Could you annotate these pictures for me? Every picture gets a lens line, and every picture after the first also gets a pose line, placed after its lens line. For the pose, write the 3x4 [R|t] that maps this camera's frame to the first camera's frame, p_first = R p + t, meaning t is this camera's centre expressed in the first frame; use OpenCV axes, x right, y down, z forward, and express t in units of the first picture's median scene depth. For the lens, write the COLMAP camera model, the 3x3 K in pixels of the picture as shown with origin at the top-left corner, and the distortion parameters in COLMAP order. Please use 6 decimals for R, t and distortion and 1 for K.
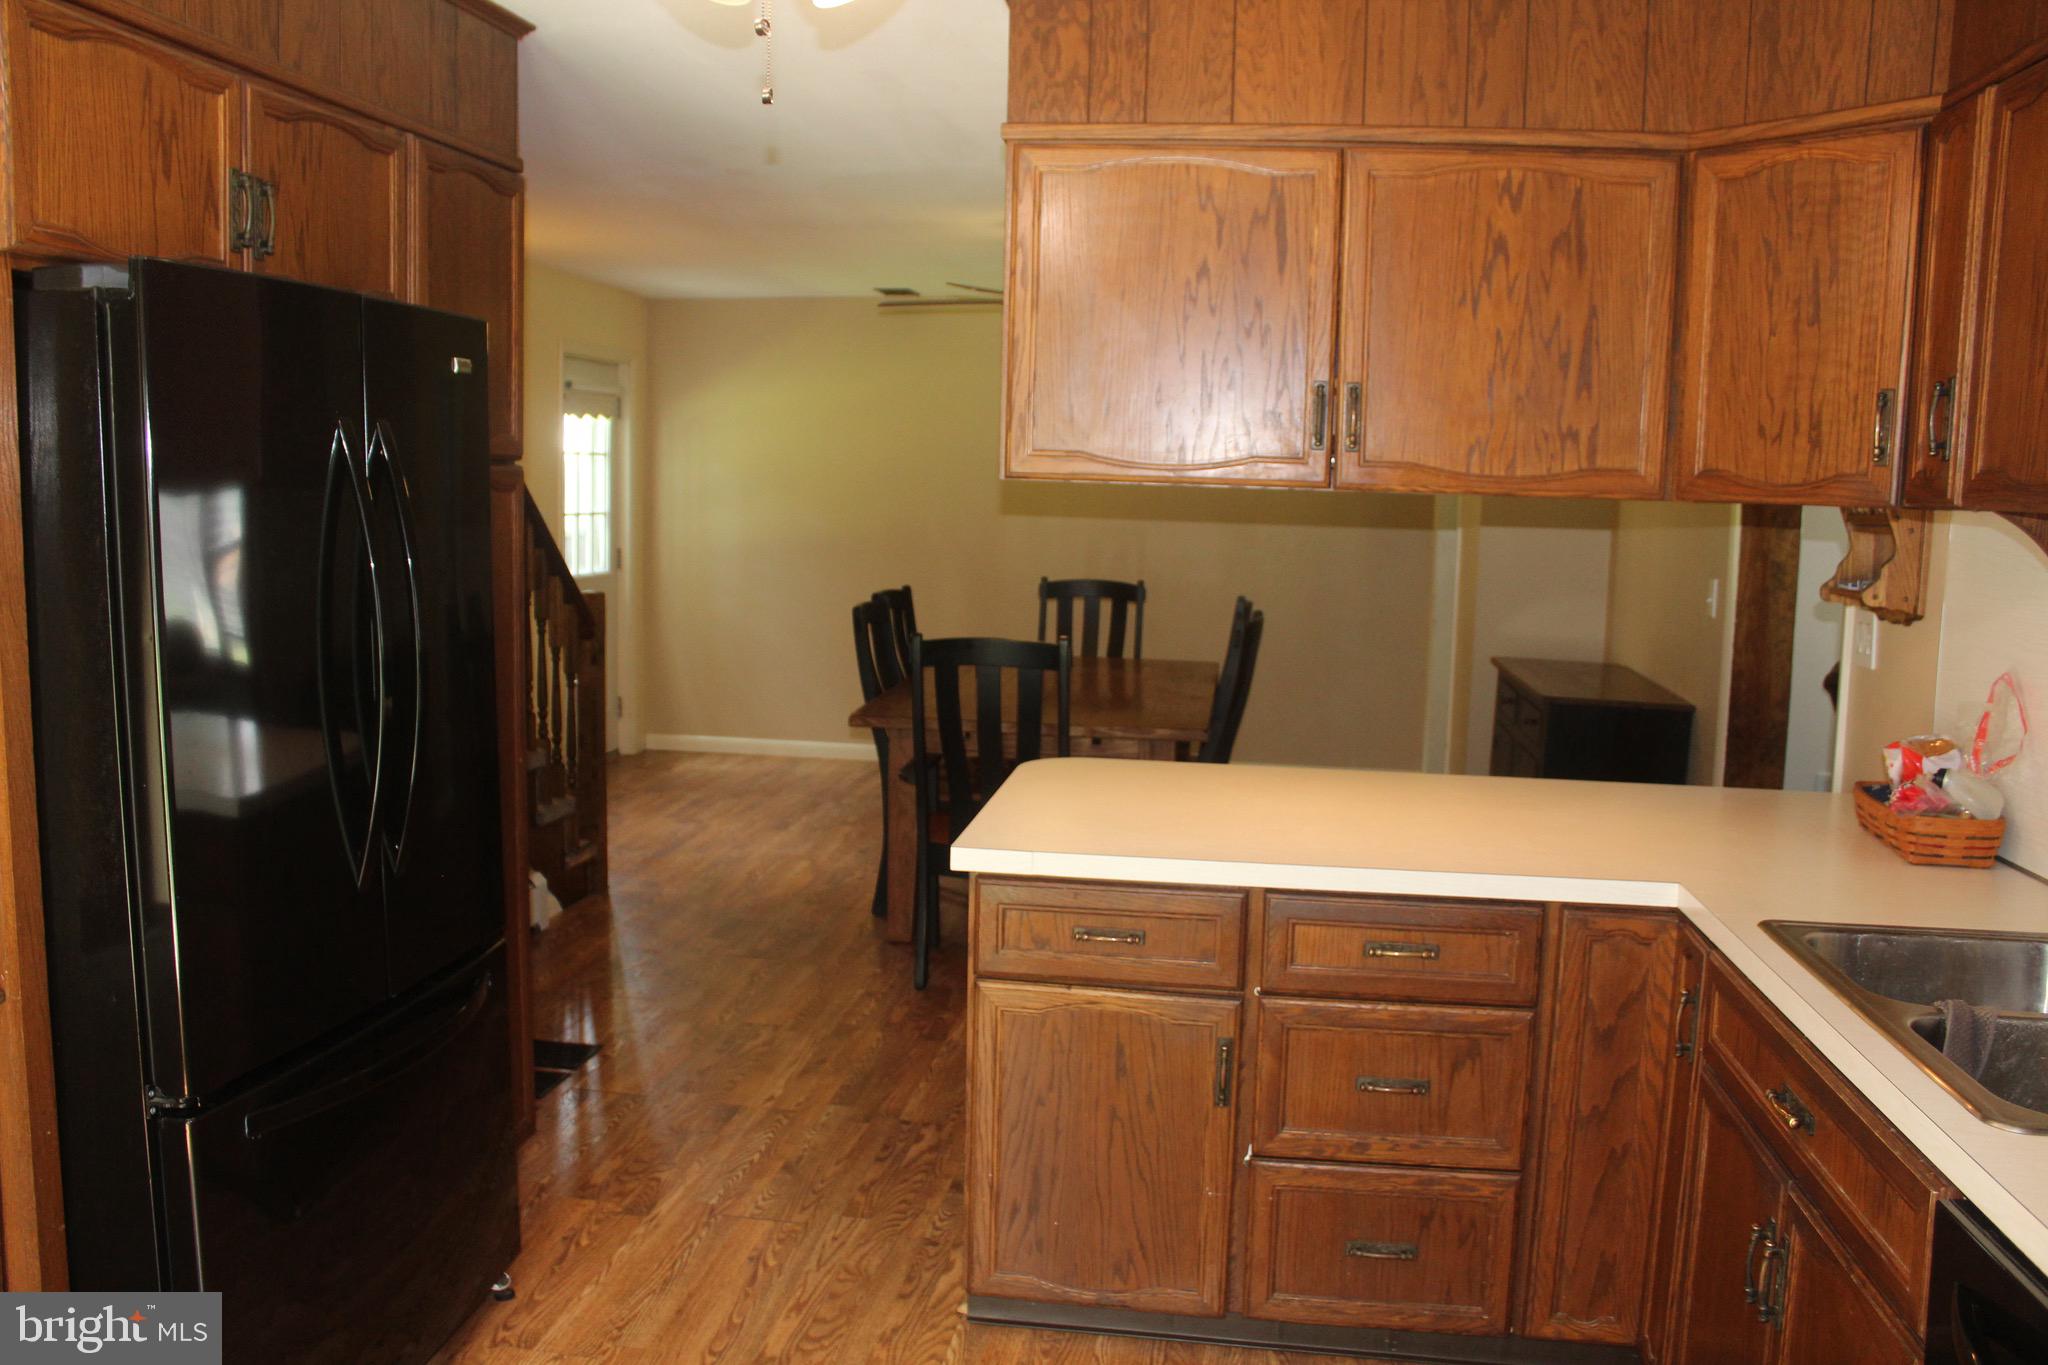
lens RADIAL K [[1696.3, 0, 1004.0], [0, 1696.3, 660.9], [0, 0, 1]] dist [-0.159927, 0.136738]
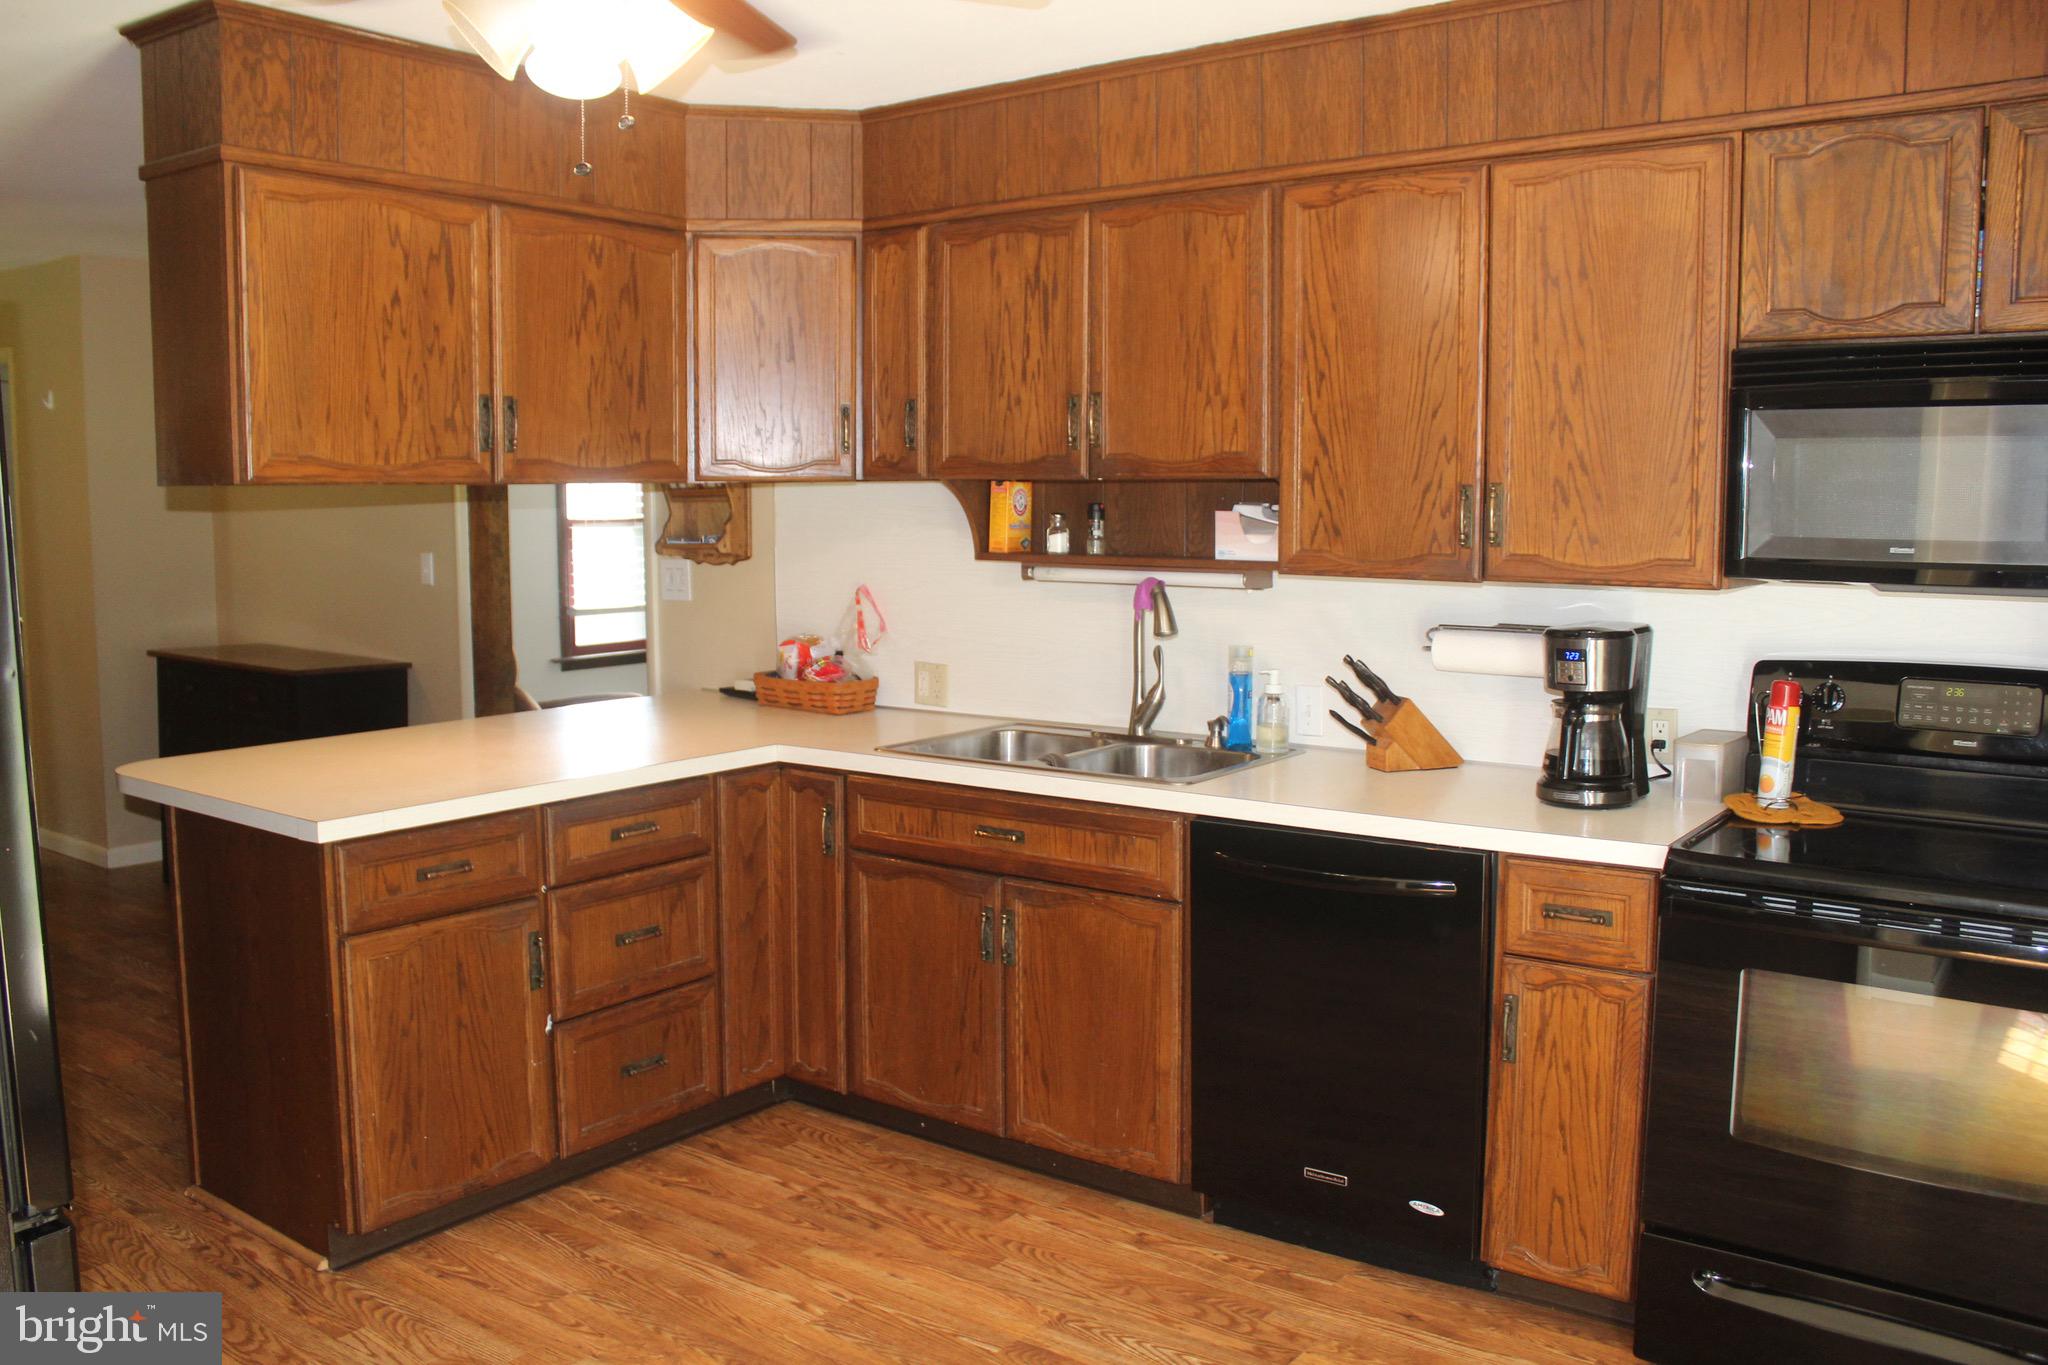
lens RADIAL K [[1696.3, 0, 1004.0], [0, 1696.3, 660.9], [0, 0, 1]] dist [-0.159927, 0.136738]
pose [[0.474328, -0.113378, 0.873017, -0.723795], [0.104248, 0.991929, 0.072181, -0.023185], [-0.874154, 0.056773, 0.482319, 0.097697]]
